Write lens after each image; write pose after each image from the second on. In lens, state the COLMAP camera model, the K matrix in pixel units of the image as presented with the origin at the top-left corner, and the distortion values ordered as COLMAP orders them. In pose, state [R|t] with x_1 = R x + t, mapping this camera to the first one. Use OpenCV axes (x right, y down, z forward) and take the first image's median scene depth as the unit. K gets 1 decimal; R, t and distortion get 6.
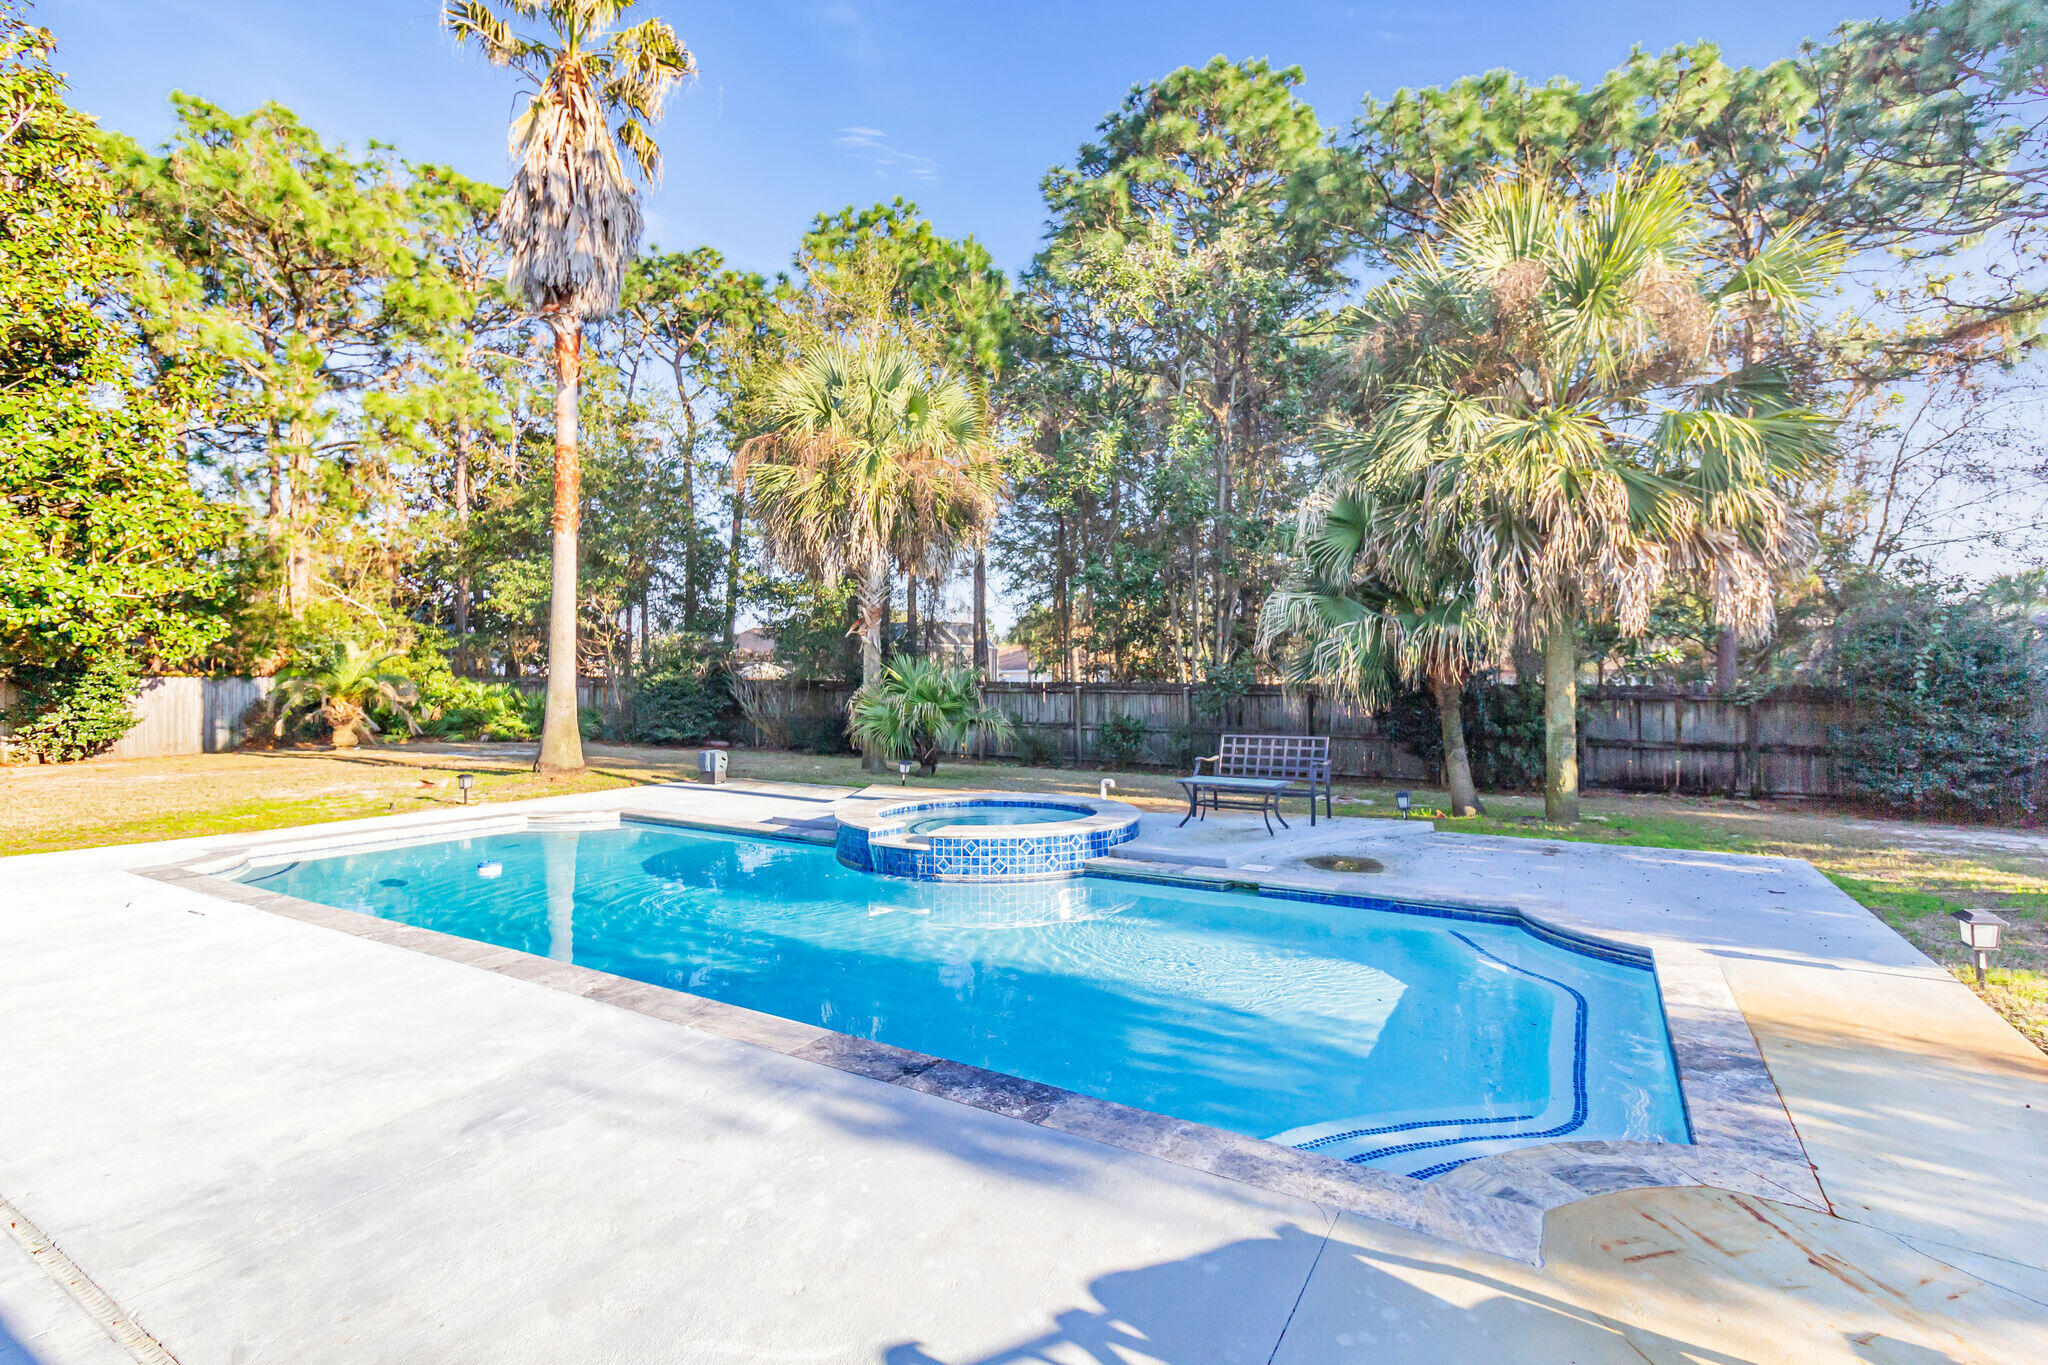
lens RADIAL K [[969.1, 0, 1024.0], [0, 969.1, 682.5], [0, 0, 1]] dist [0.001379, 0.000516]
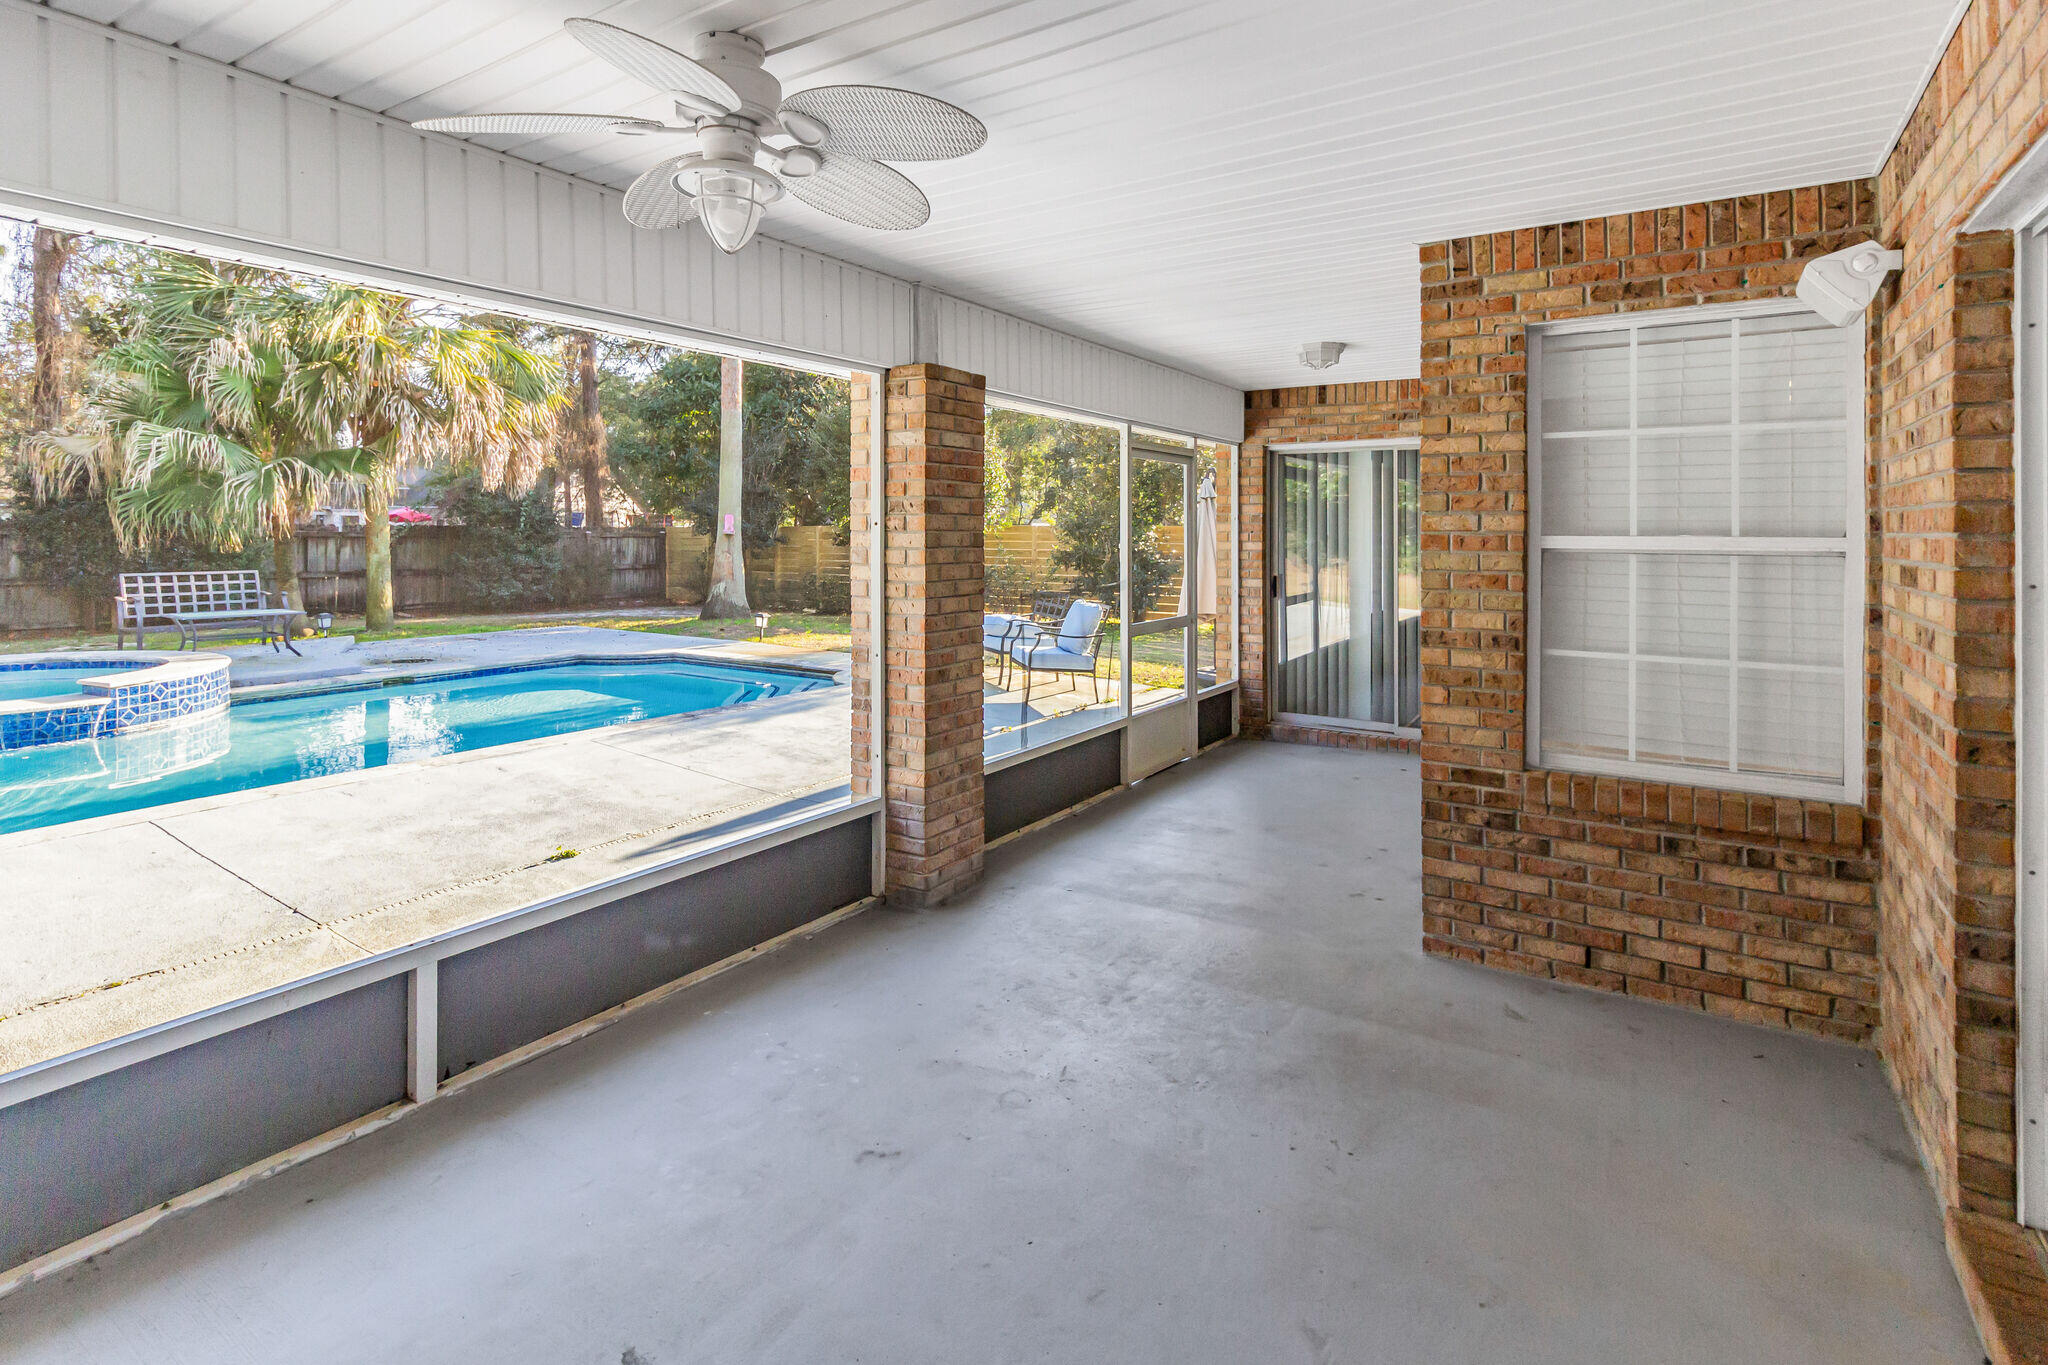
lens RADIAL K [[969.1, 0, 1024.0], [0, 969.1, 682.5], [0, 0, 1]] dist [0.001379, 0.000516]
pose [[0.042611, -0.152542, 0.987378, -0.953401], [-0.008113, 0.988190, 0.153018, 0.008664], [-0.999059, -0.014531, 0.040871, 0.112944]]
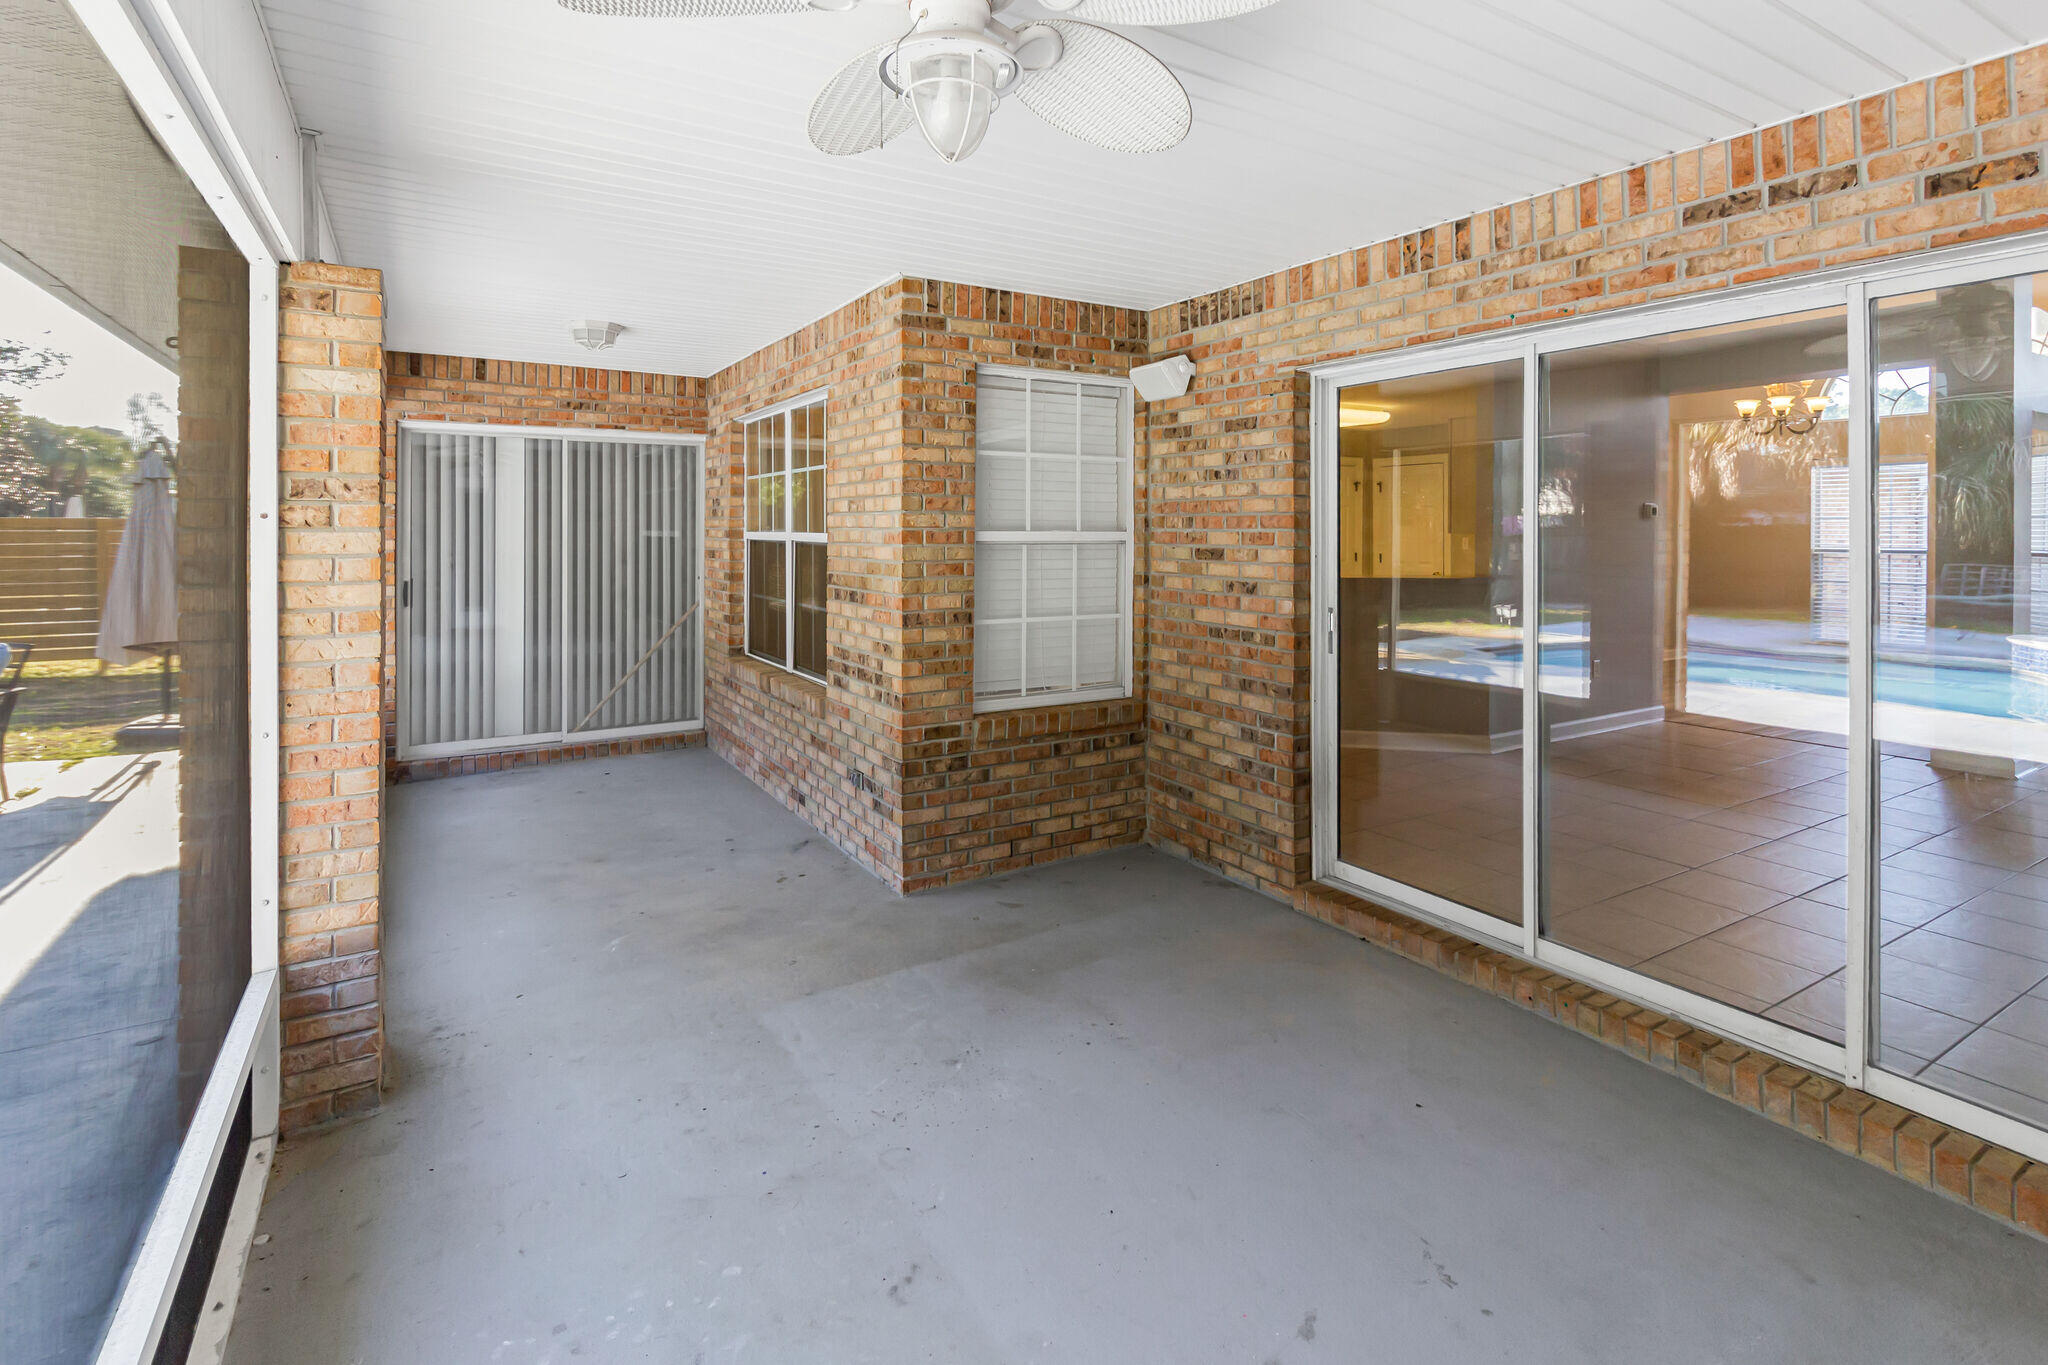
lens RADIAL K [[986.3, 0, 1025.2], [0, 986.3, 686.6], [0, 0, 1]] dist [-0.002121, -0.000001]
pose [[-0.882713, -0.075019, 0.463885, -0.296179], [-0.003398, 0.988168, 0.153339, 0.012179], [-0.469900, 0.133778, -0.872524, 1.250614]]
